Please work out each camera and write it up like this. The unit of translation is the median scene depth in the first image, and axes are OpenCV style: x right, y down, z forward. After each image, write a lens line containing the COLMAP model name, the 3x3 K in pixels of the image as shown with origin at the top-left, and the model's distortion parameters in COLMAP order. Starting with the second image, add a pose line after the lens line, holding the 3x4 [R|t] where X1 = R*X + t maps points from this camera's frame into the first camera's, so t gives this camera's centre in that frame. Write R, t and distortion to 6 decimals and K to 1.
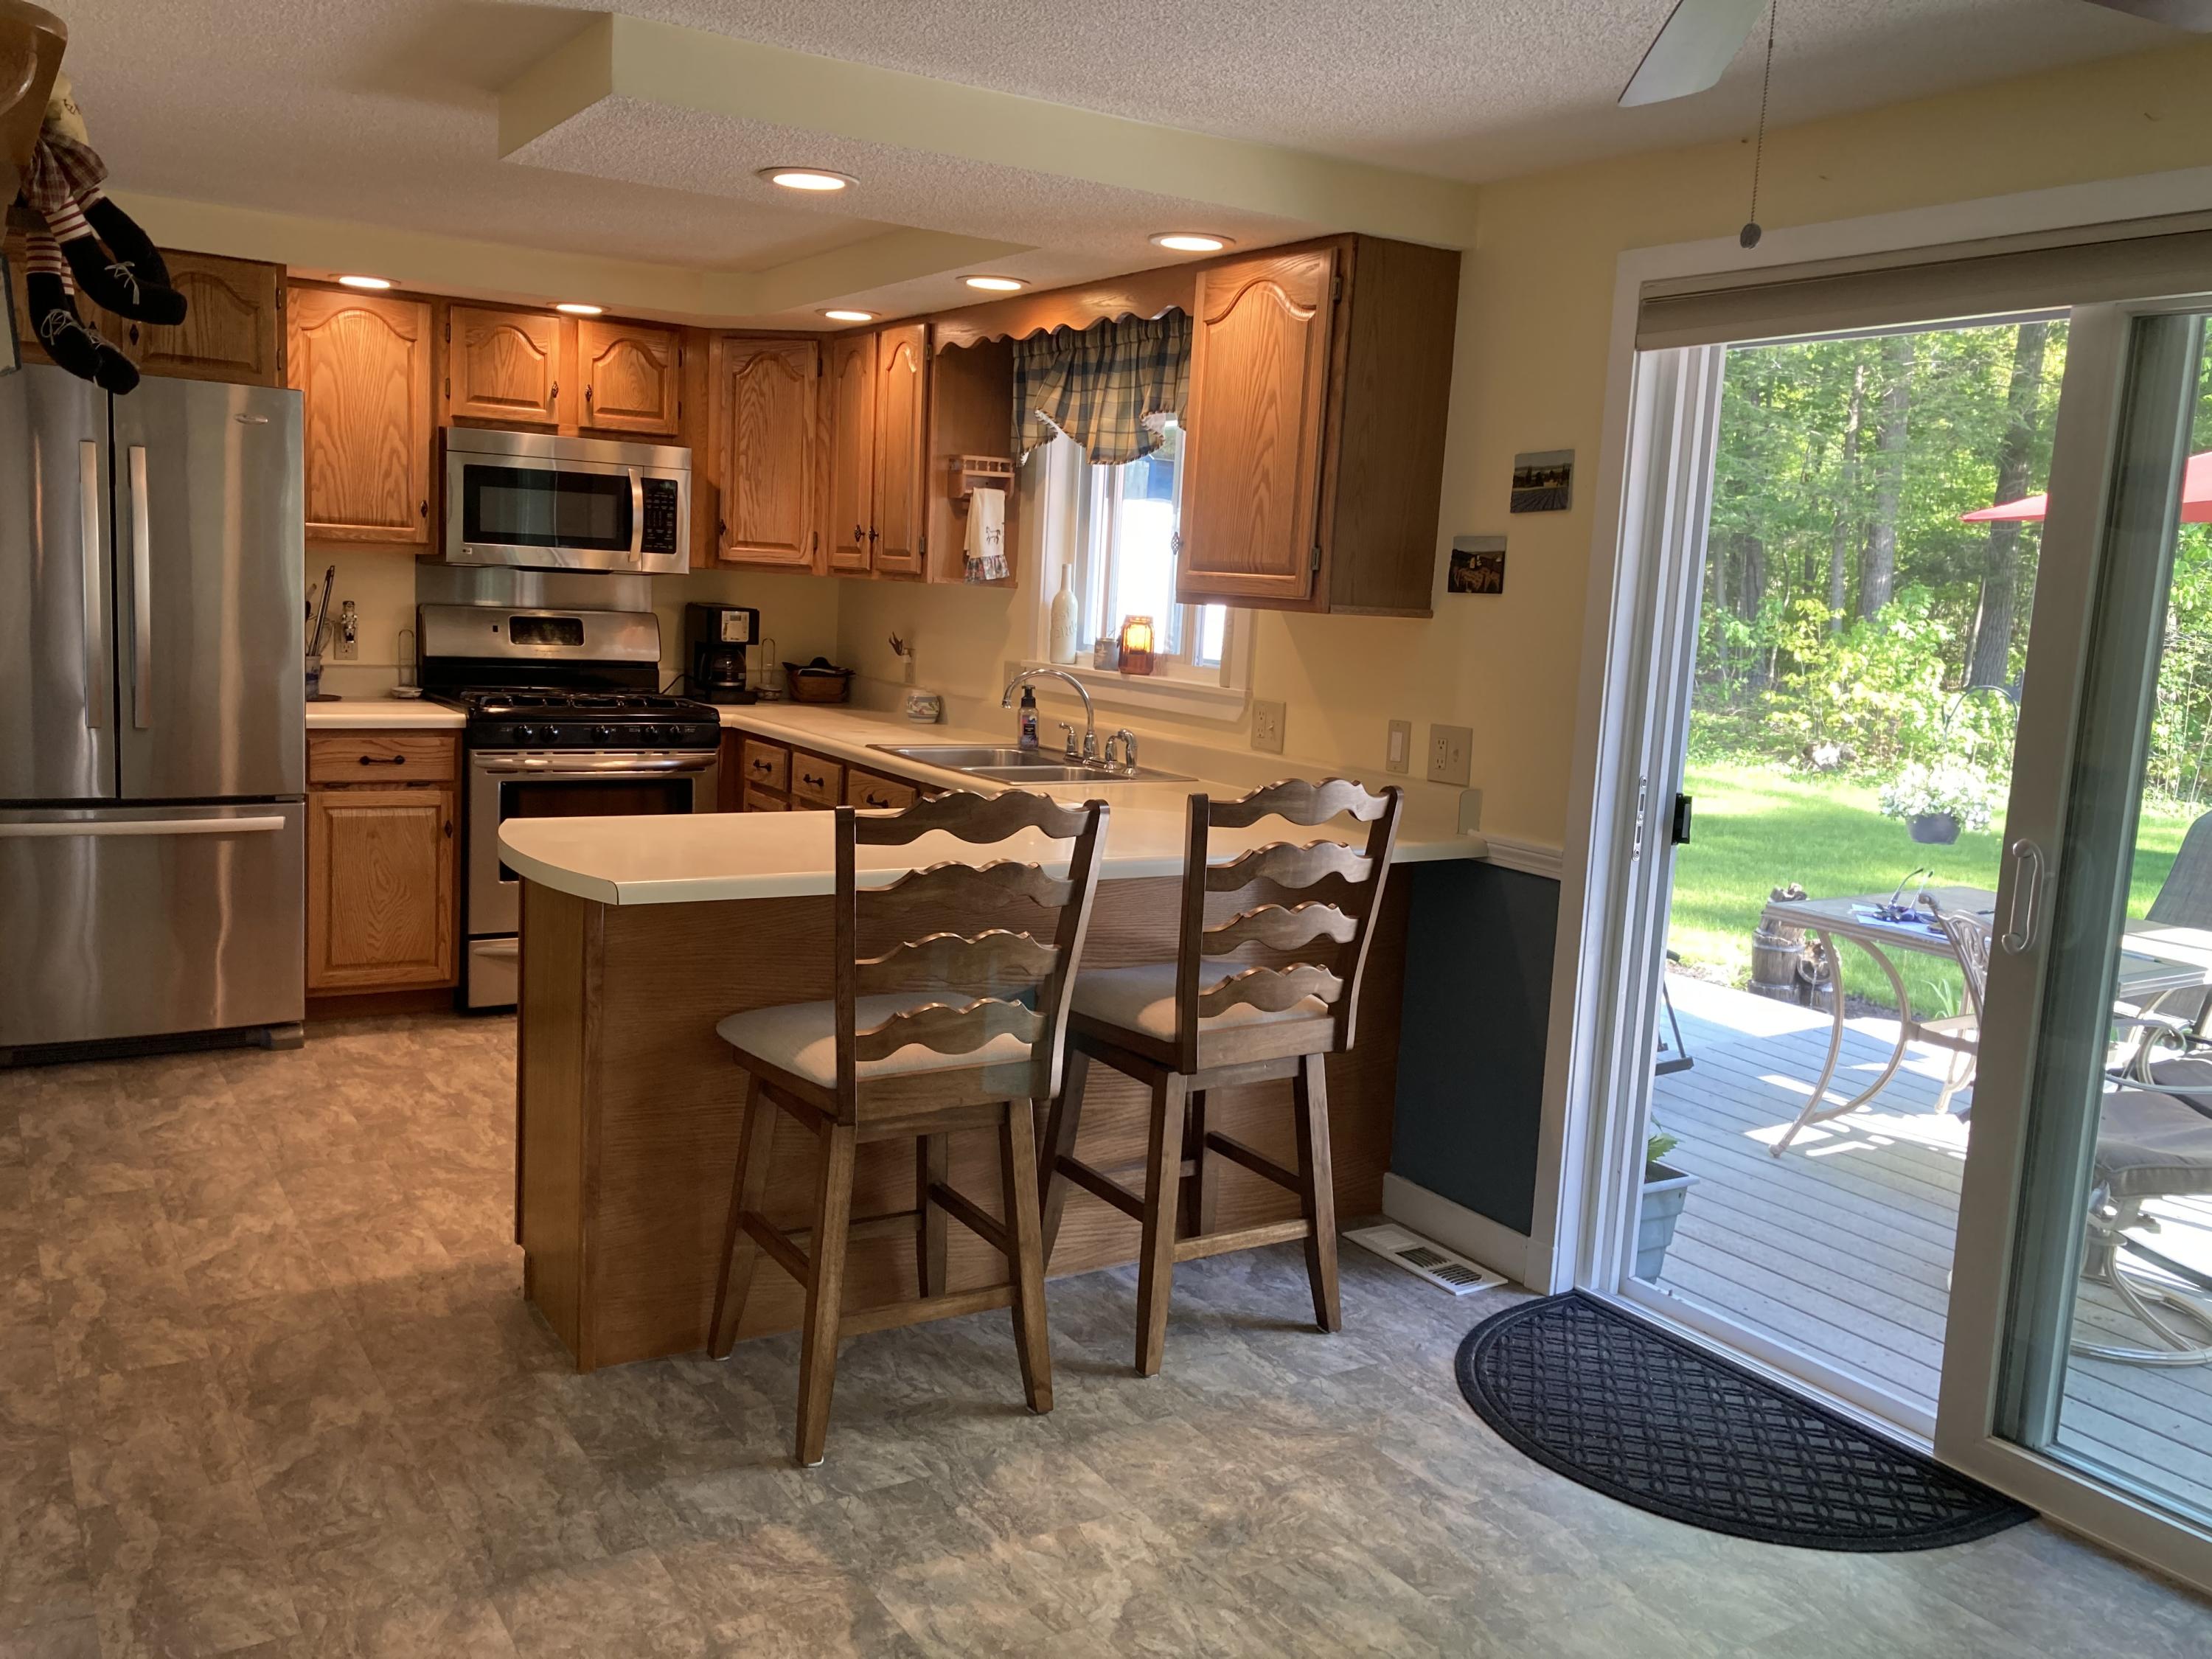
lens RADIAL K [[1836.9, 0, 1106.0], [0, 1836.9, 829.5], [0, 0, 1]] dist [-0.005480, -0.003441]
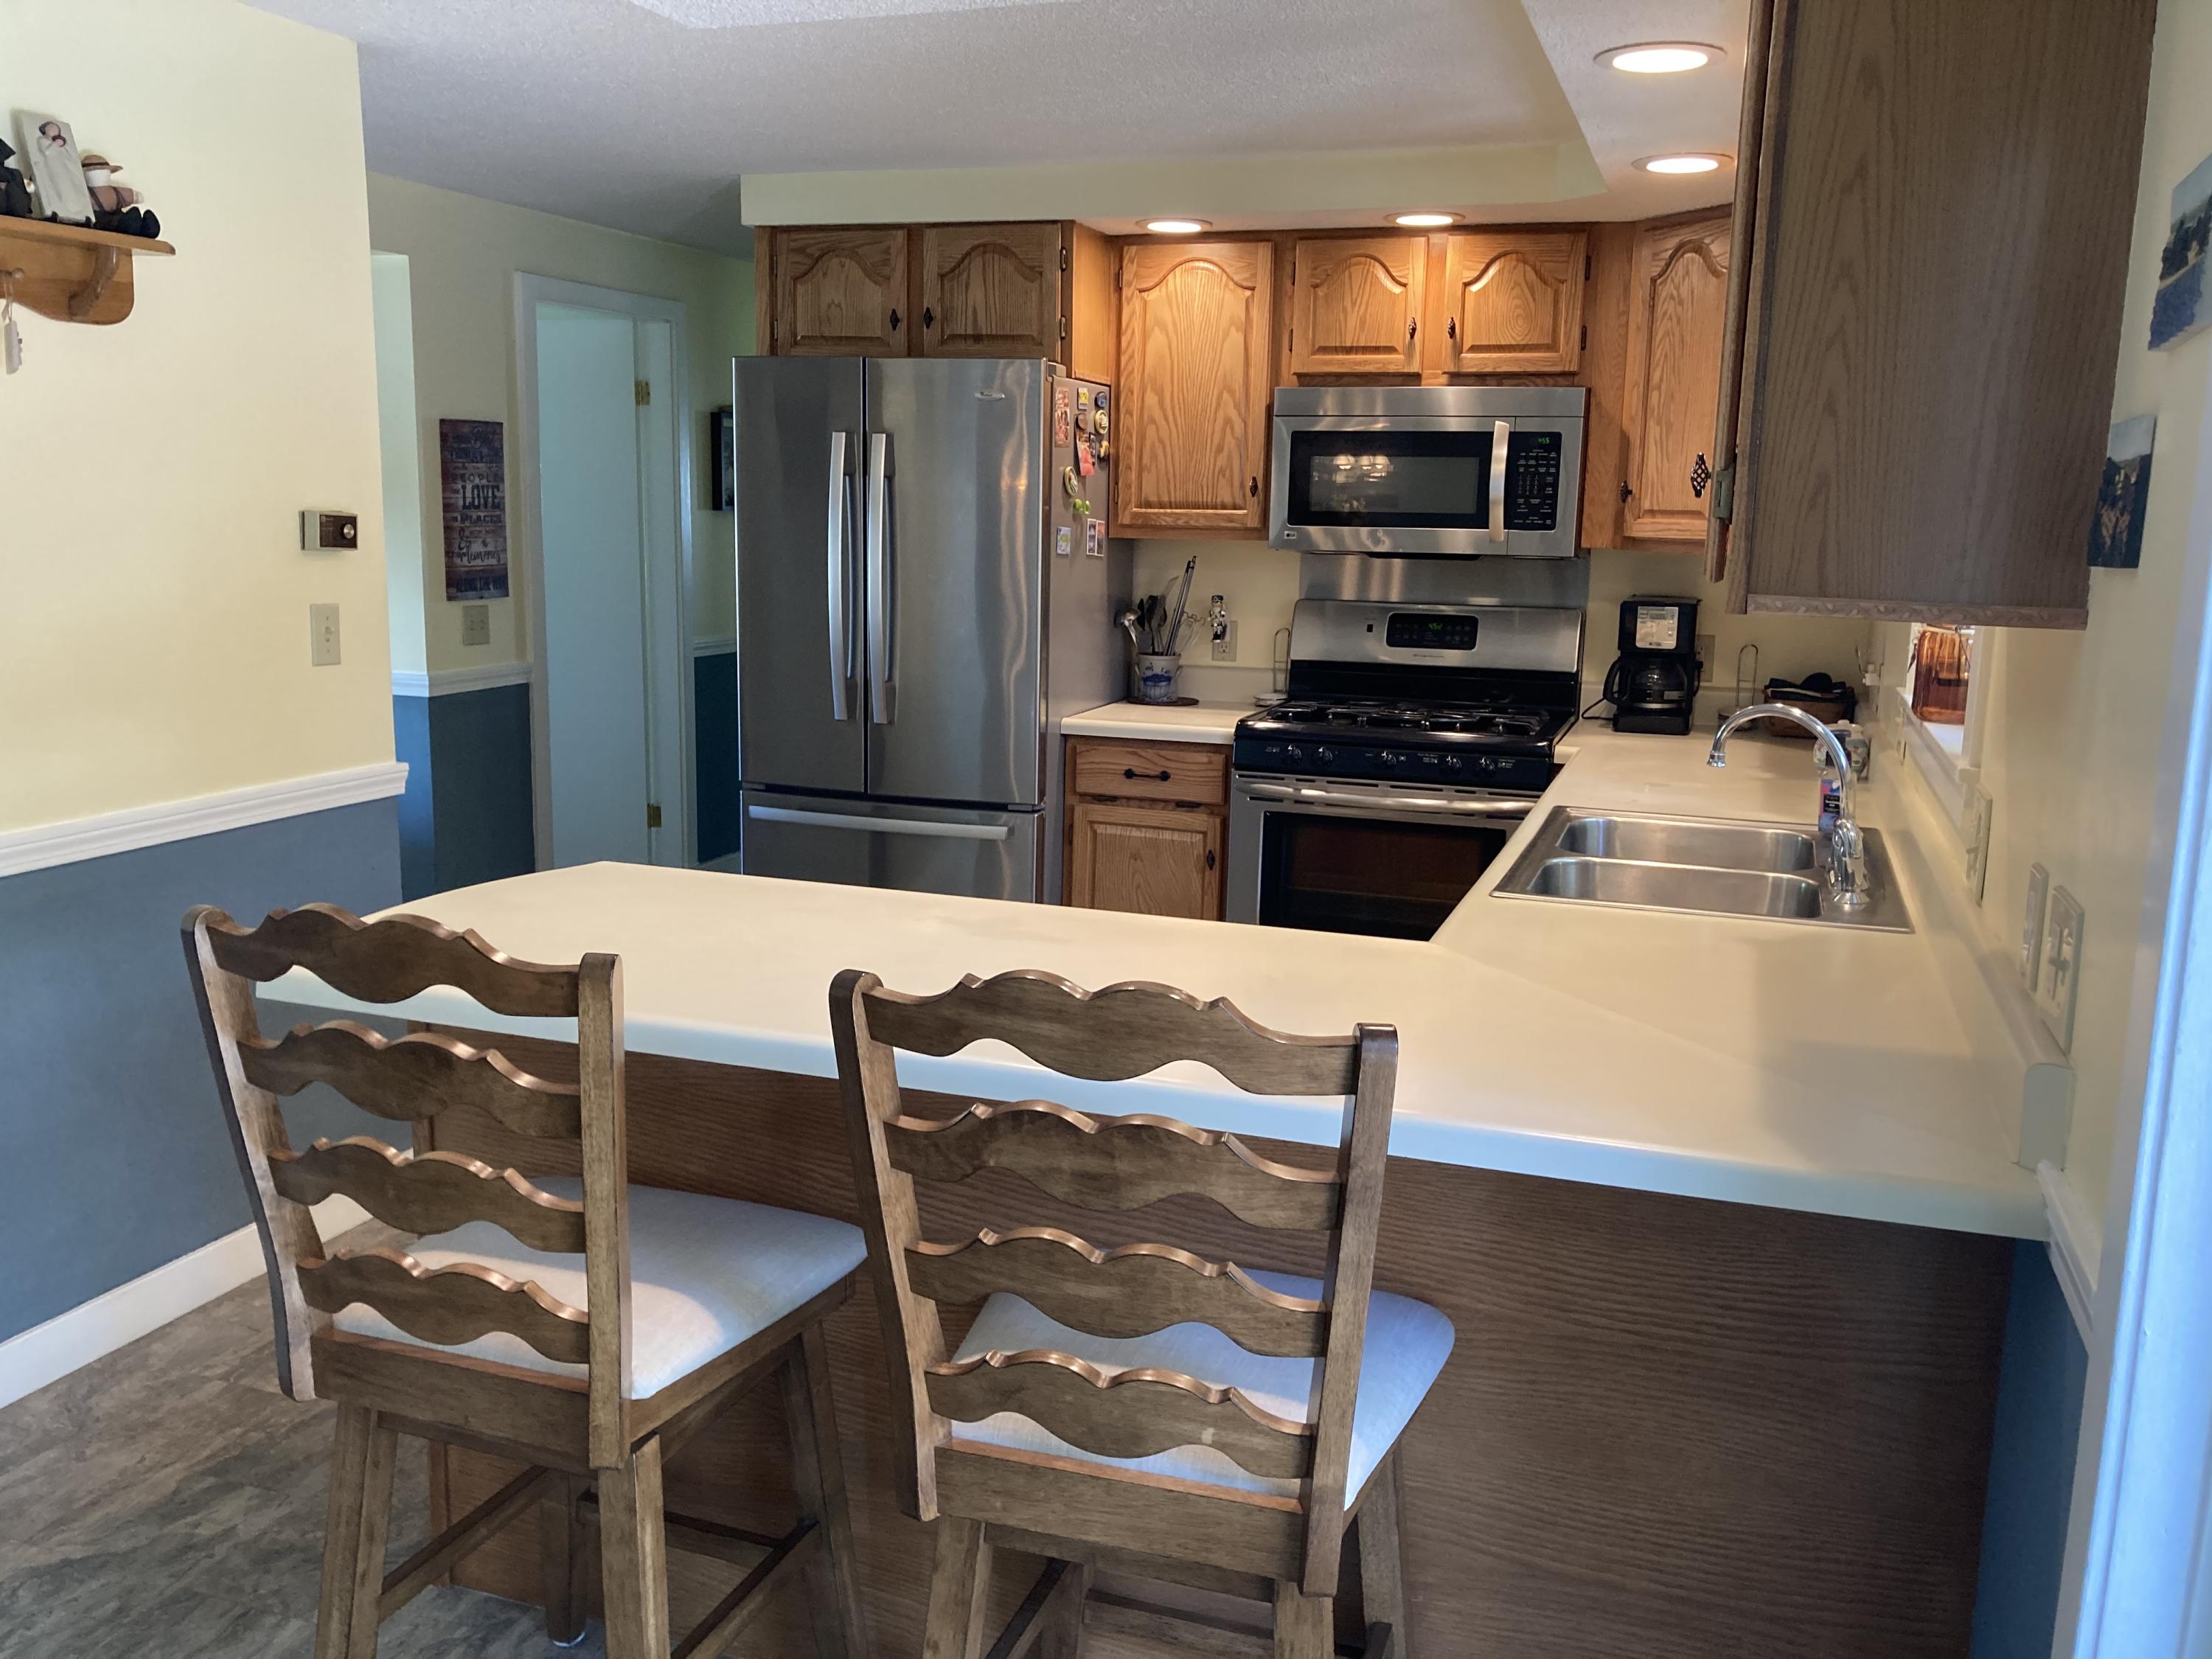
lens RADIAL K [[1818.3, 0, 1106.0], [0, 1818.3, 829.5], [0, 0, 1]] dist [0.106719, -0.257820]
pose [[0.617856, 0.099016, -0.780032, 0.271461], [-0.097346, 0.994040, 0.049076, -0.050991], [0.780242, 0.045611, 0.623812, 0.424401]]
